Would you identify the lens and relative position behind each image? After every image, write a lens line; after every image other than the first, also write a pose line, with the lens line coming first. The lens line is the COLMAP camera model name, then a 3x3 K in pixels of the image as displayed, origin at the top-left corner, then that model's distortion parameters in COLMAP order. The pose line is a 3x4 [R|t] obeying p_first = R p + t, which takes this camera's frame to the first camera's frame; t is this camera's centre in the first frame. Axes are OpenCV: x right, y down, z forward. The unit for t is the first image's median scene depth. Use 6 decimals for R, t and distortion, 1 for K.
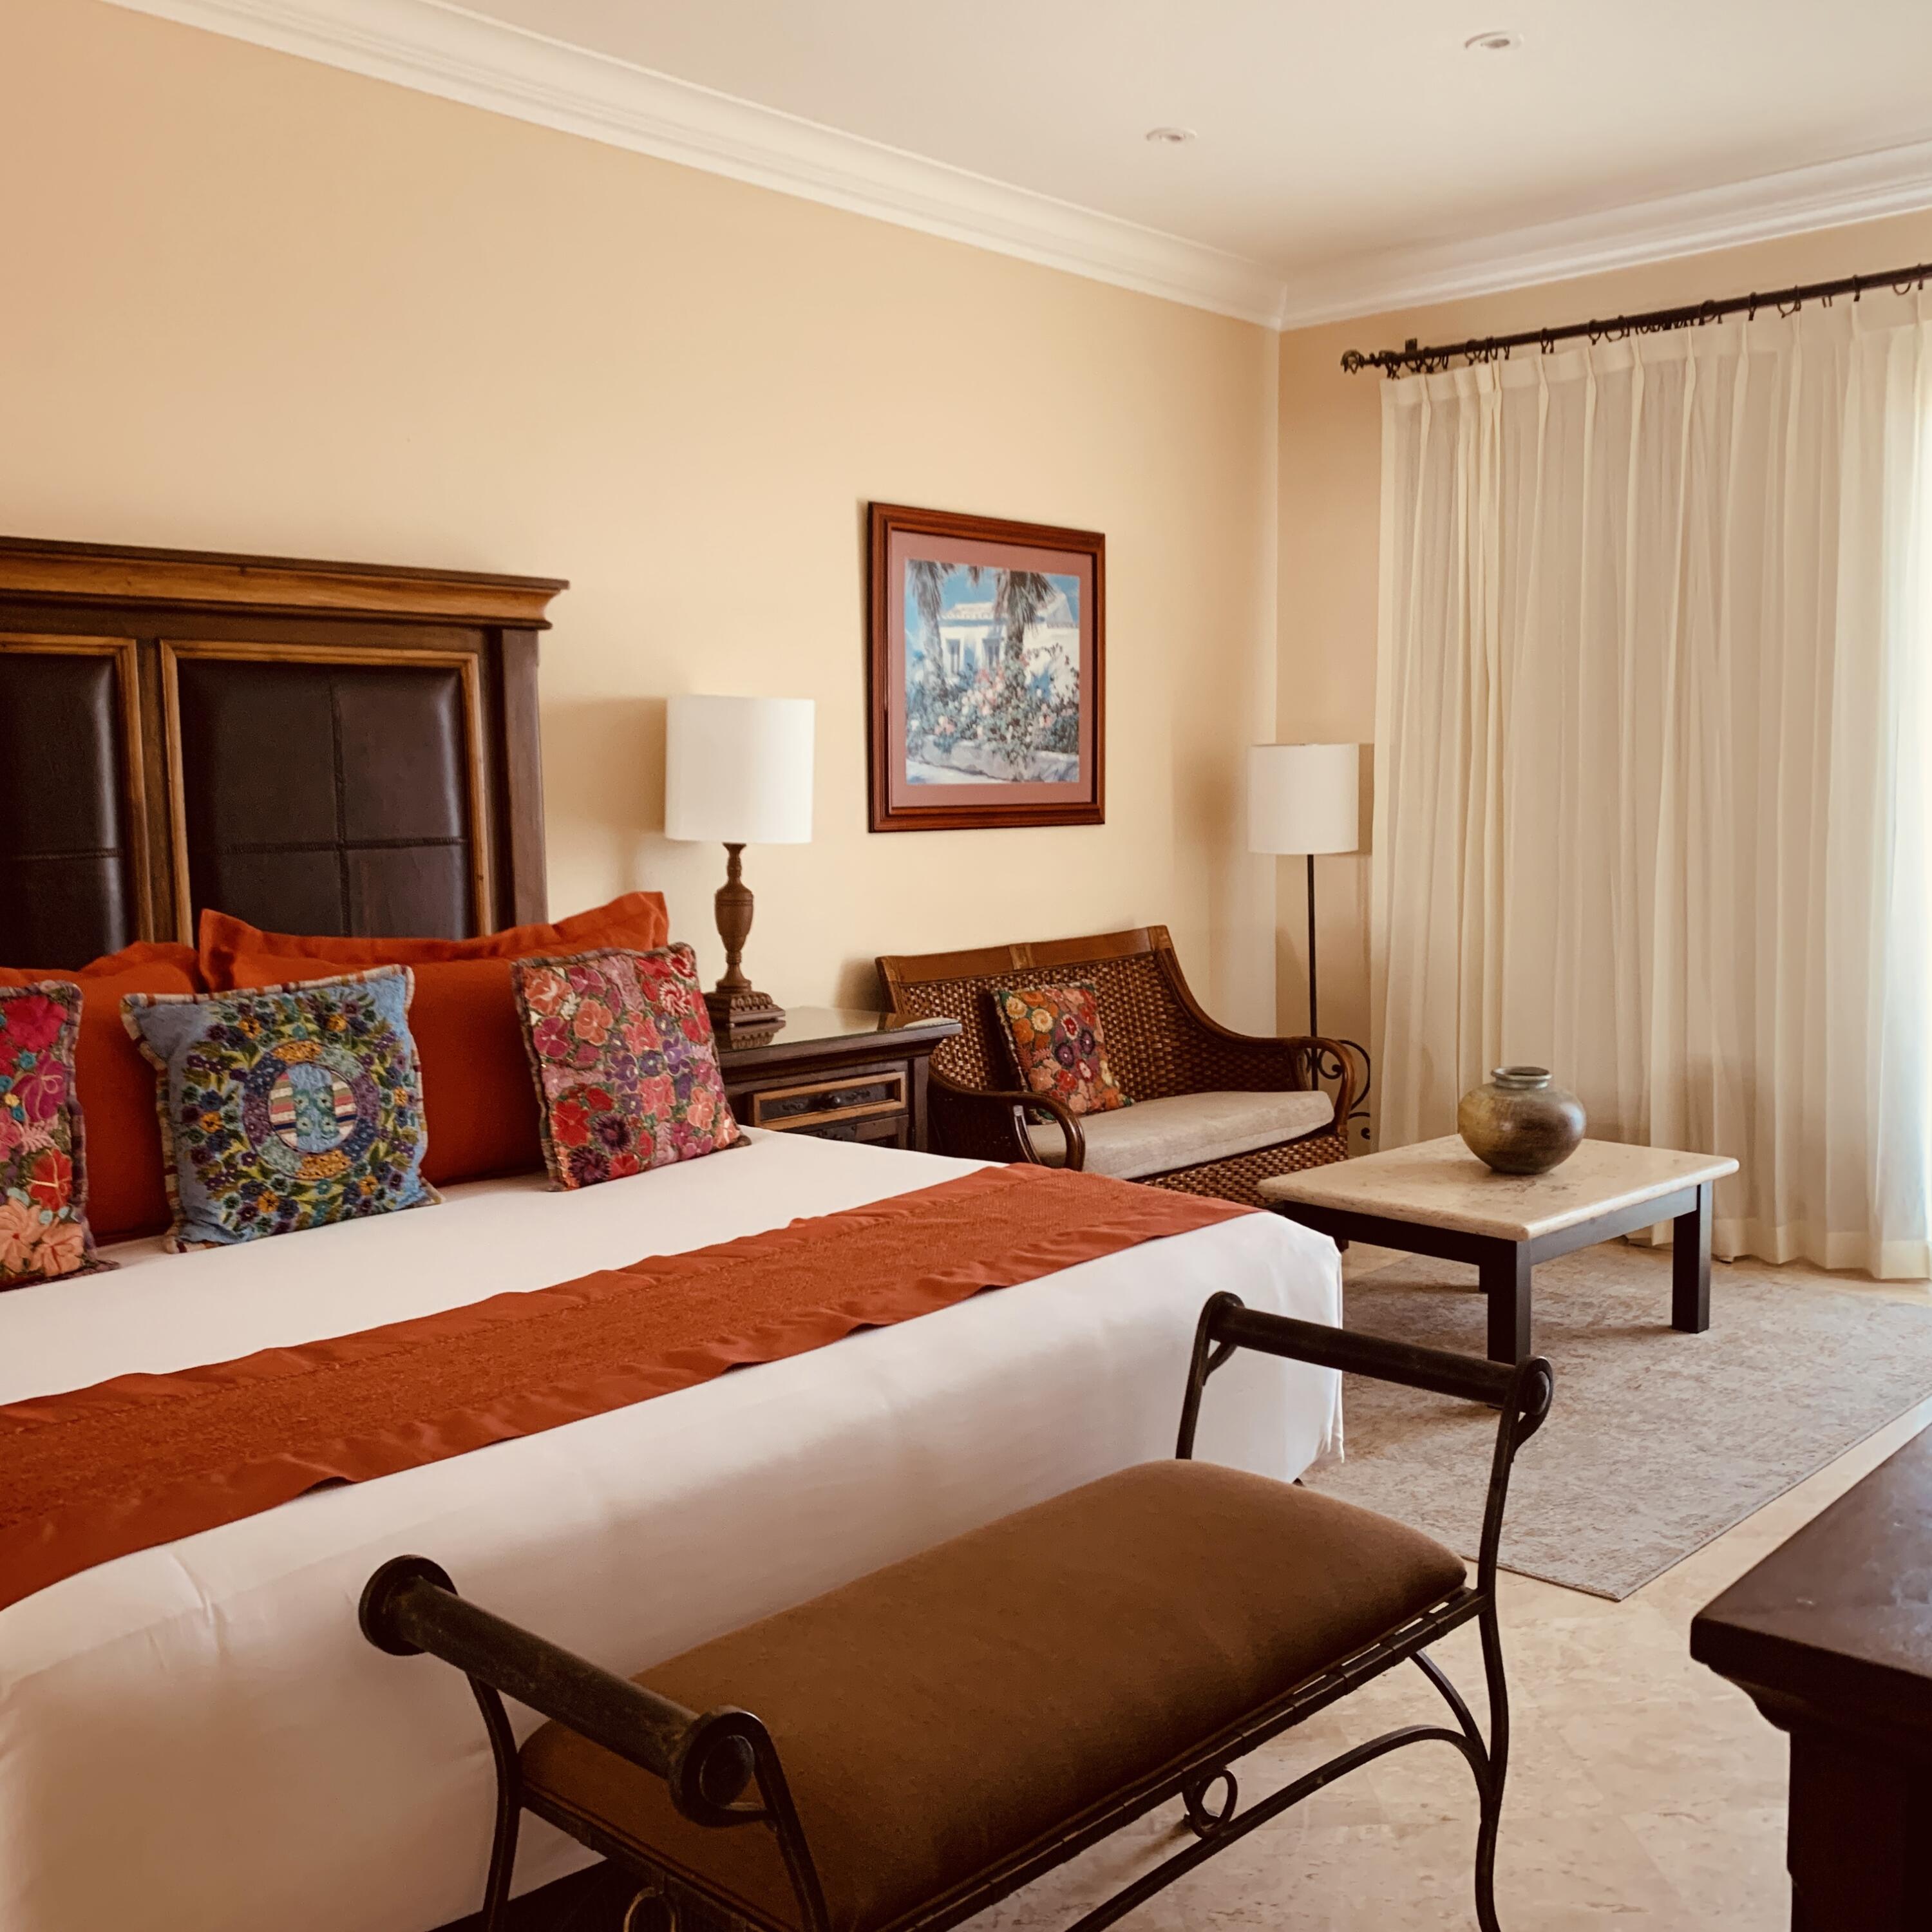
lens RADIAL K [[2024.3, 0, 965.4], [0, 2024.3, 967.5], [0, 0, 1]] dist [0.015016, 0.000000]
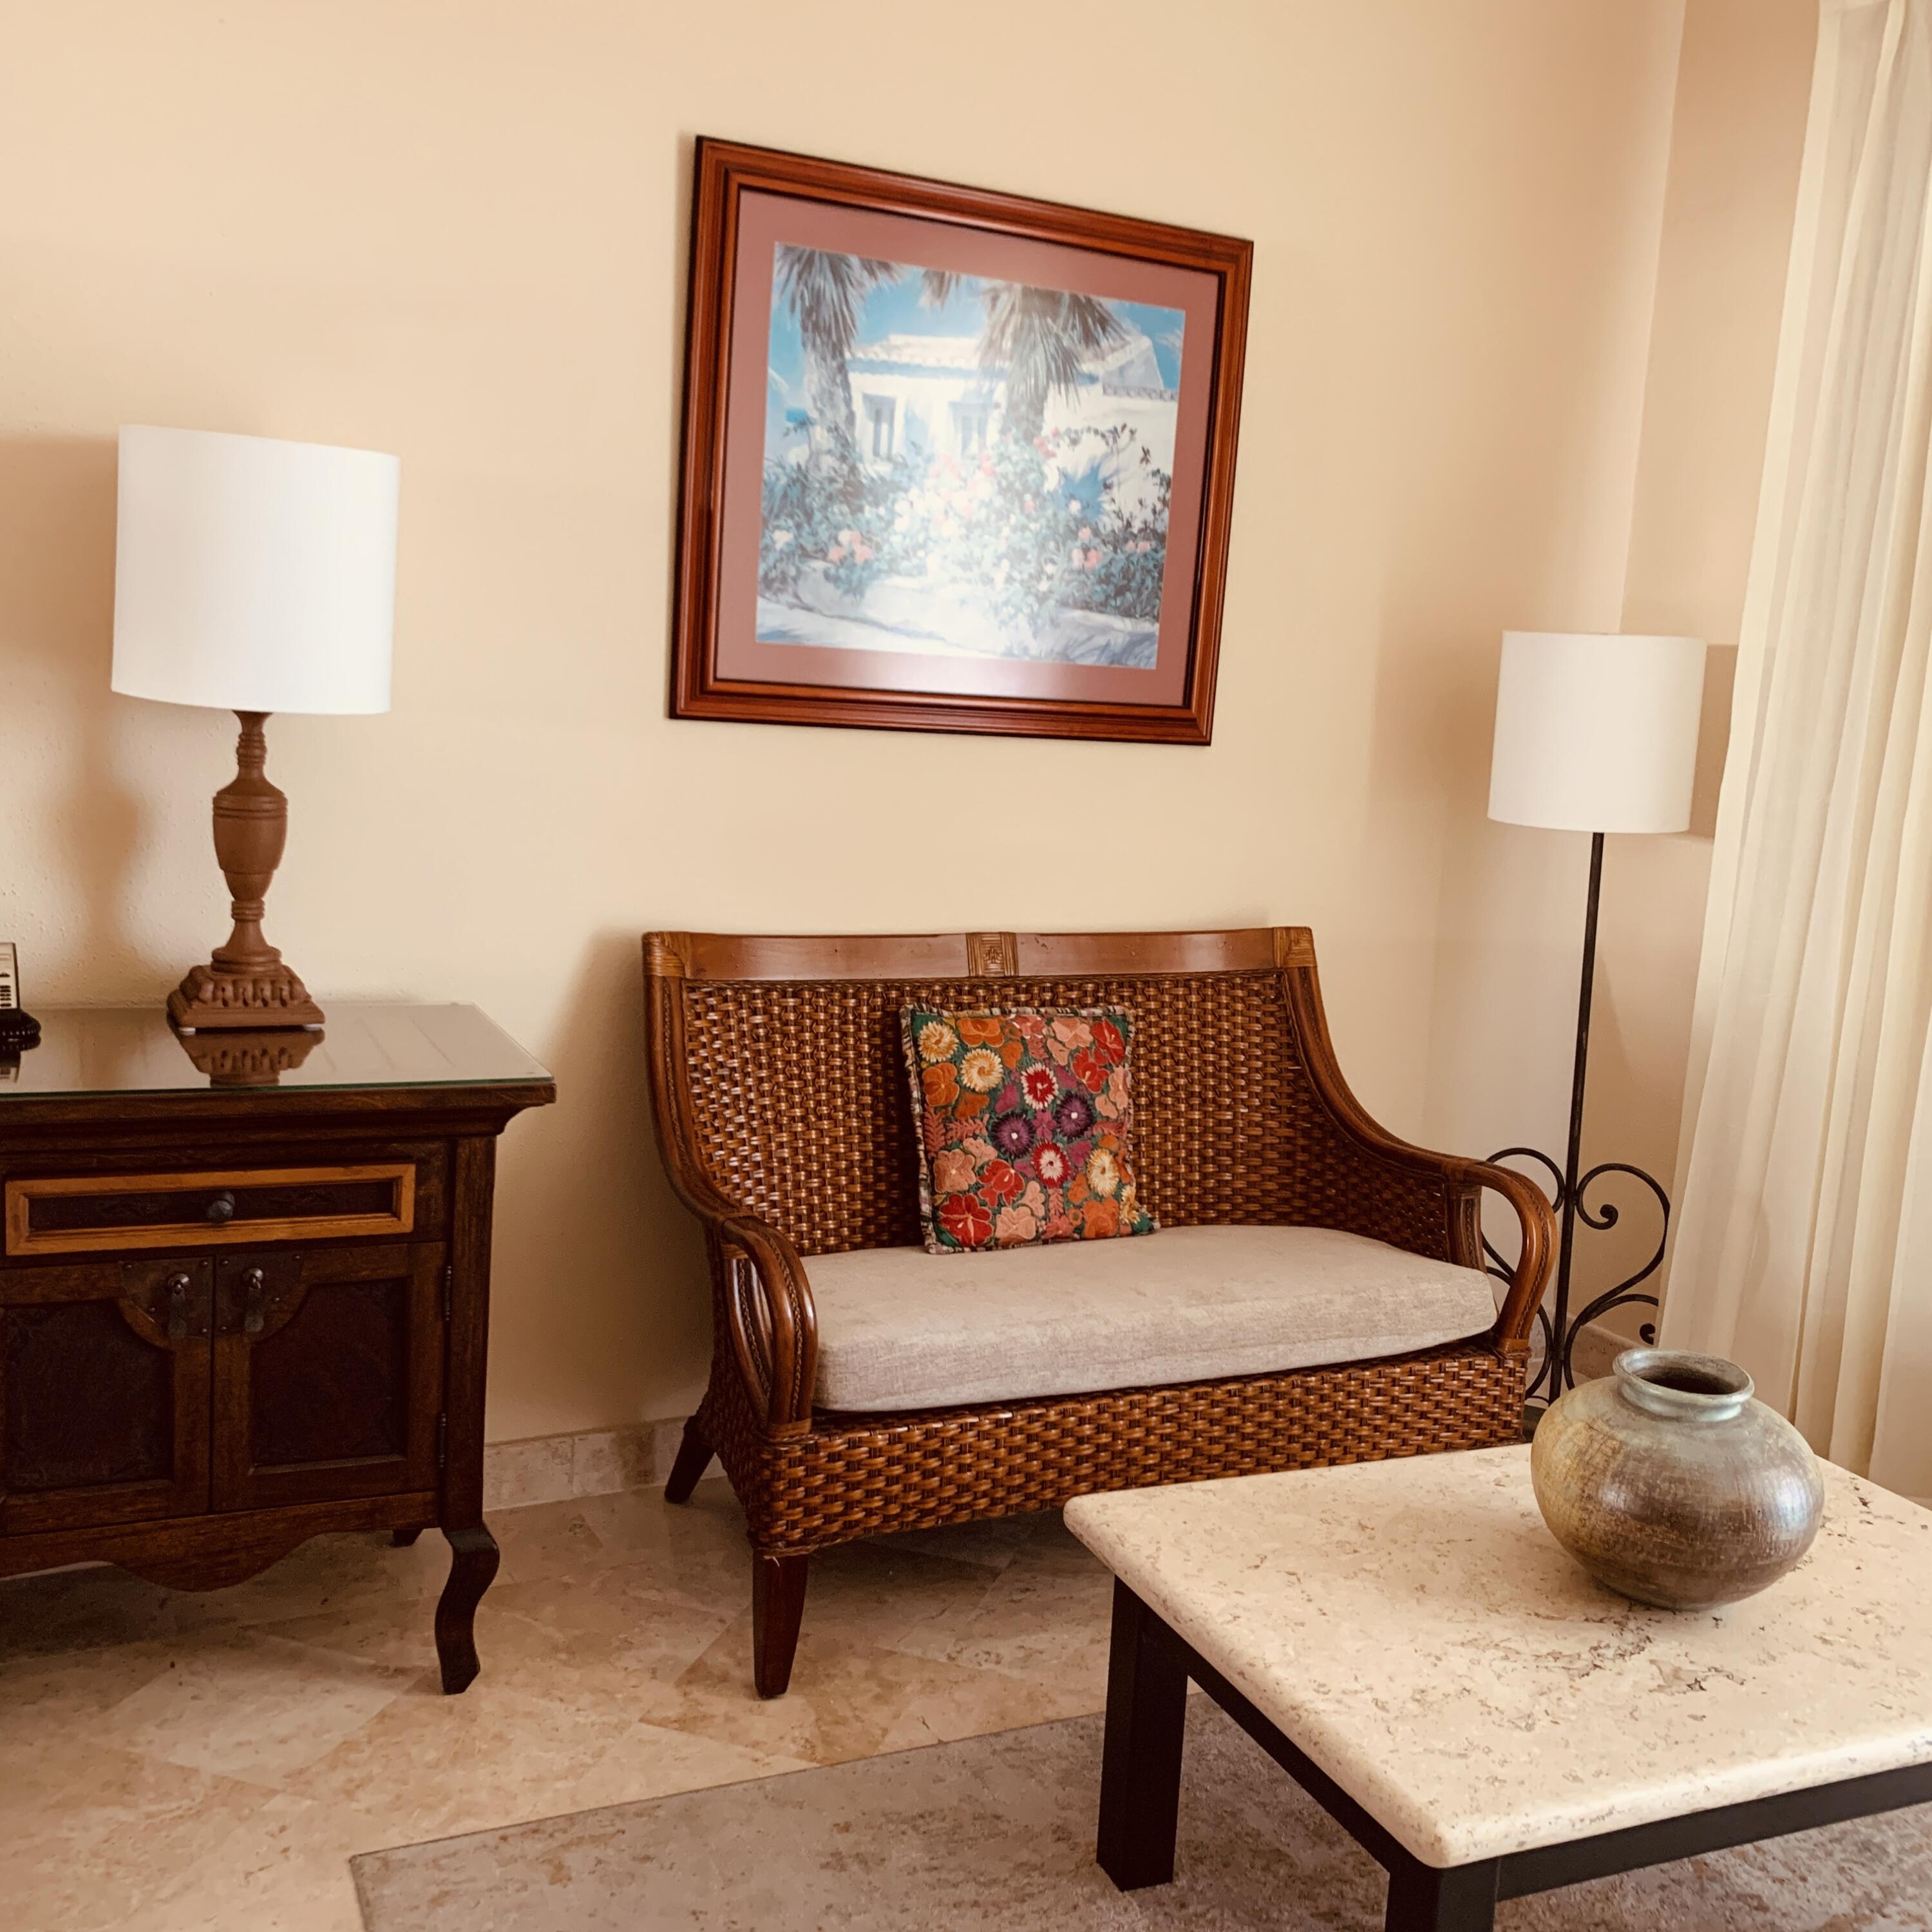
lens RADIAL K [[2024.3, 0, 973.9], [0, 2024.3, 951.3], [0, 0, 1]] dist [0.015016, 0.000000]
pose [[0.931164, 0.122424, -0.343433, 0.230010], [-0.108809, 0.992327, 0.058719, -0.041281], [0.347986, -0.017308, 0.937340, 0.454910]]
